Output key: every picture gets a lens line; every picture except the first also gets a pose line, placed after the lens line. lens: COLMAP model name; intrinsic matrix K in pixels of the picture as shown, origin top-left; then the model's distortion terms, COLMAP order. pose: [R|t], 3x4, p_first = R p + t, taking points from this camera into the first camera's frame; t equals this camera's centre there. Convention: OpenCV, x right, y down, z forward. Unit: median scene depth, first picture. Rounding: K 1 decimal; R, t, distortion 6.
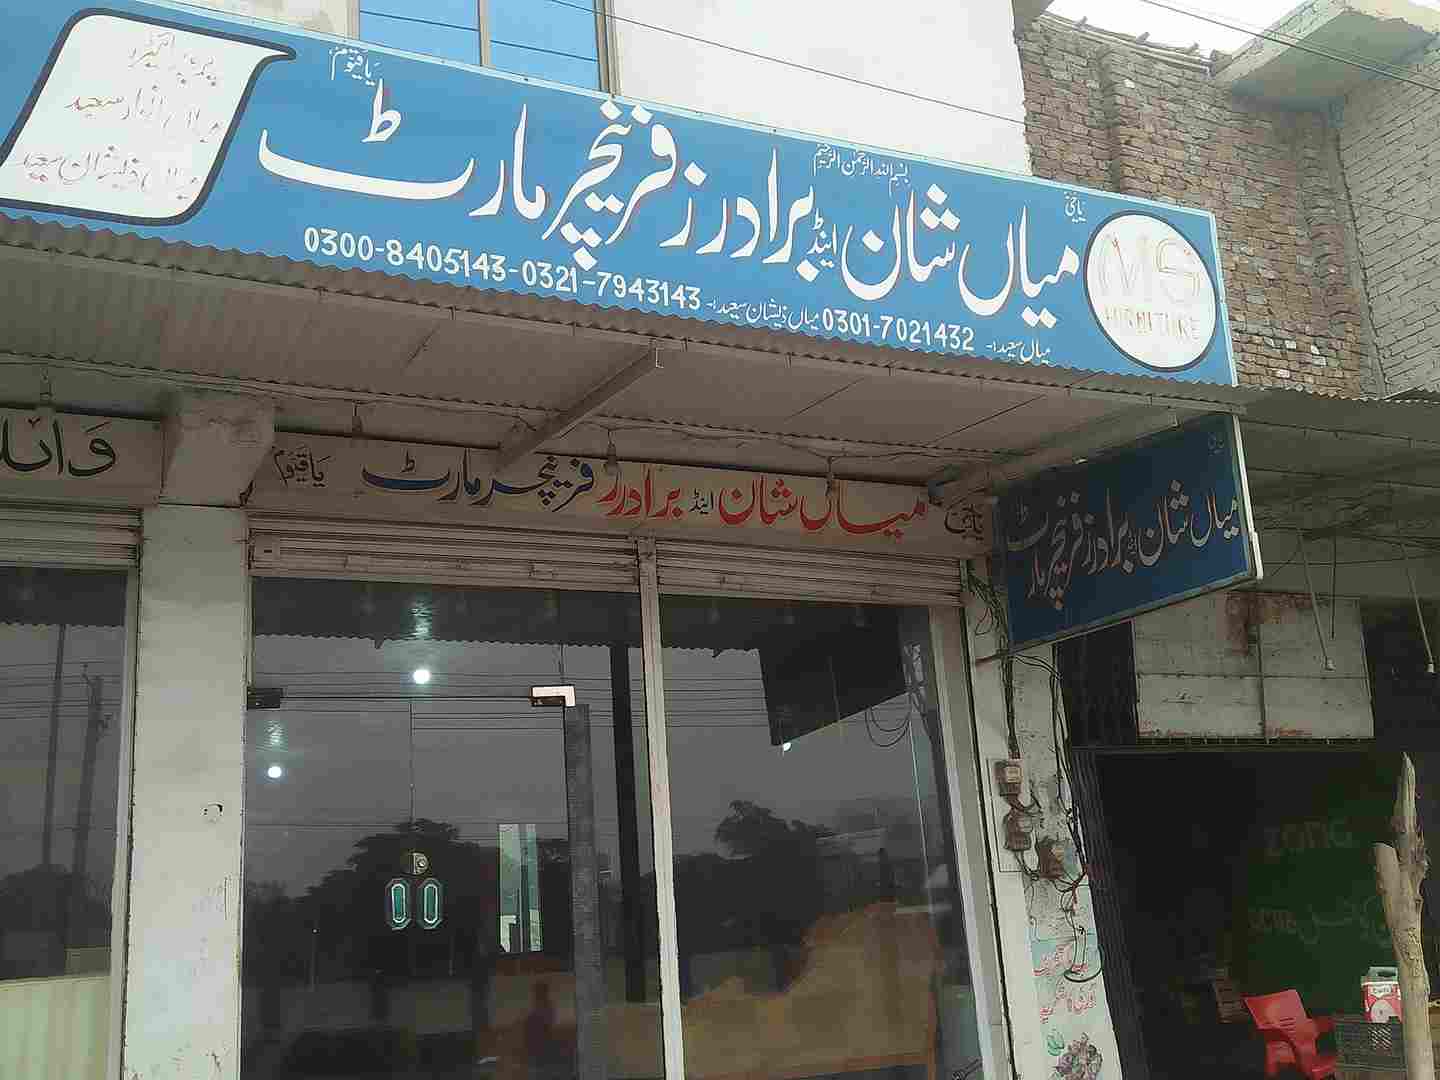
lens RADIAL K [[1386.3, 0, 720.0], [0, 1386.3, 540.0], [0, 0, 1]] dist [0.107964, -0.275739]
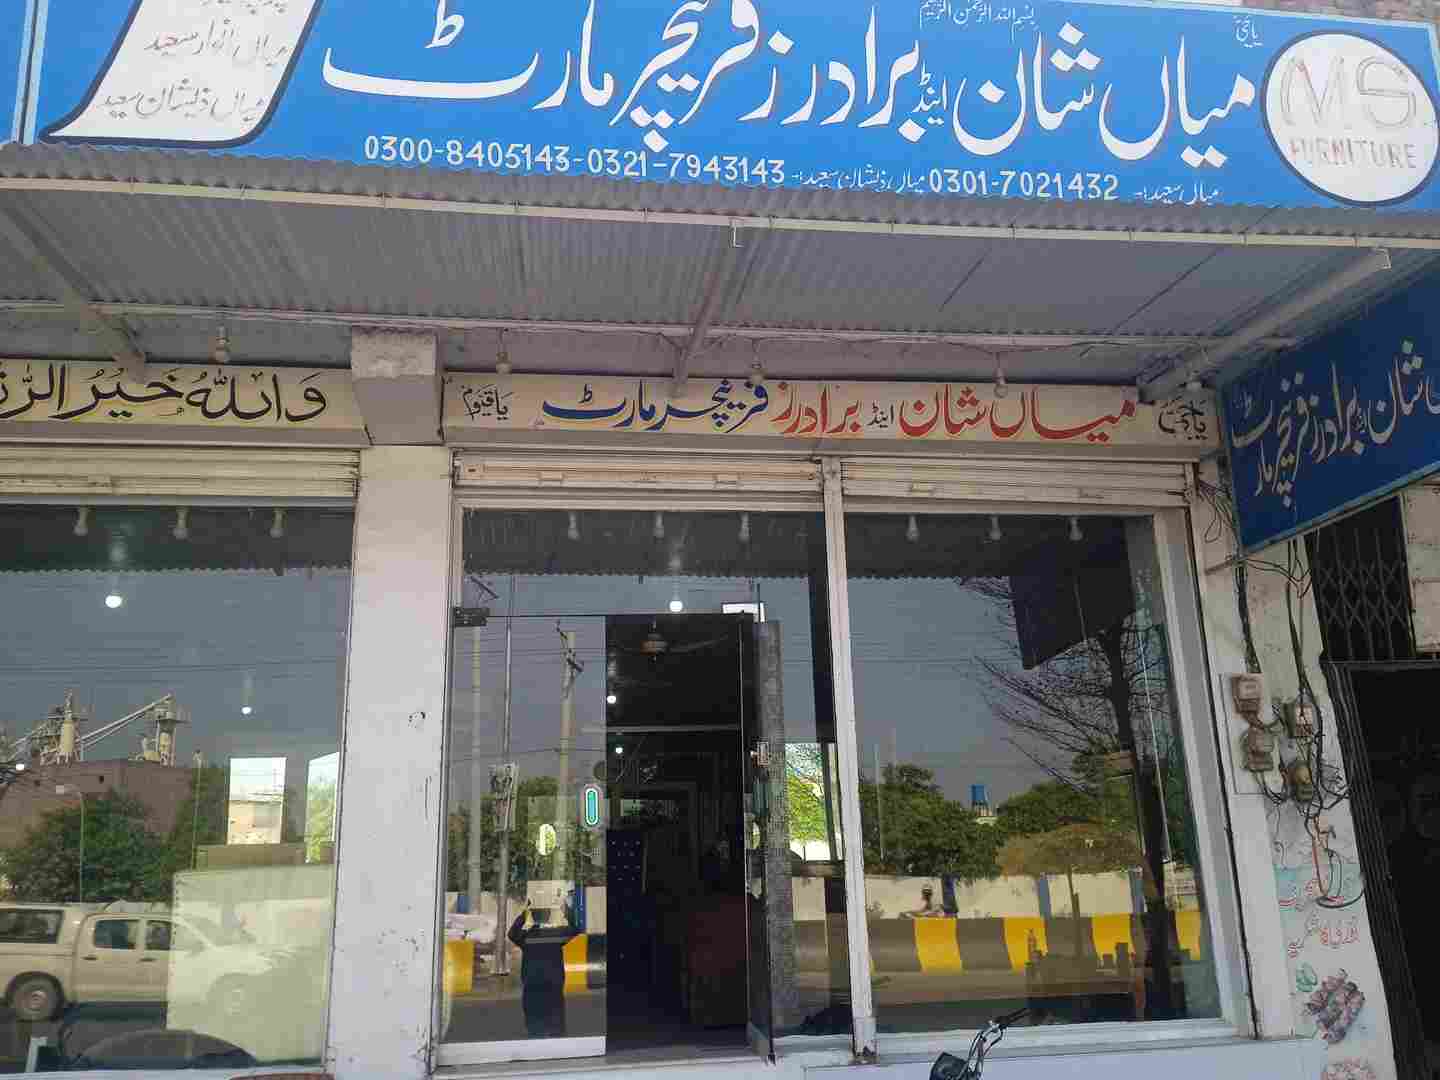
lens RADIAL K [[1172.9, 0, 720.0], [0, 1172.9, 540.0], [0, 0, 1]] dist [0.096281, -0.176045]
pose [[0.952593, -0.044033, -0.301046, 0.156858], [0.049153, 0.998747, 0.009450, 0.059464], [0.300252, -0.023800, 0.953563, 0.197593]]
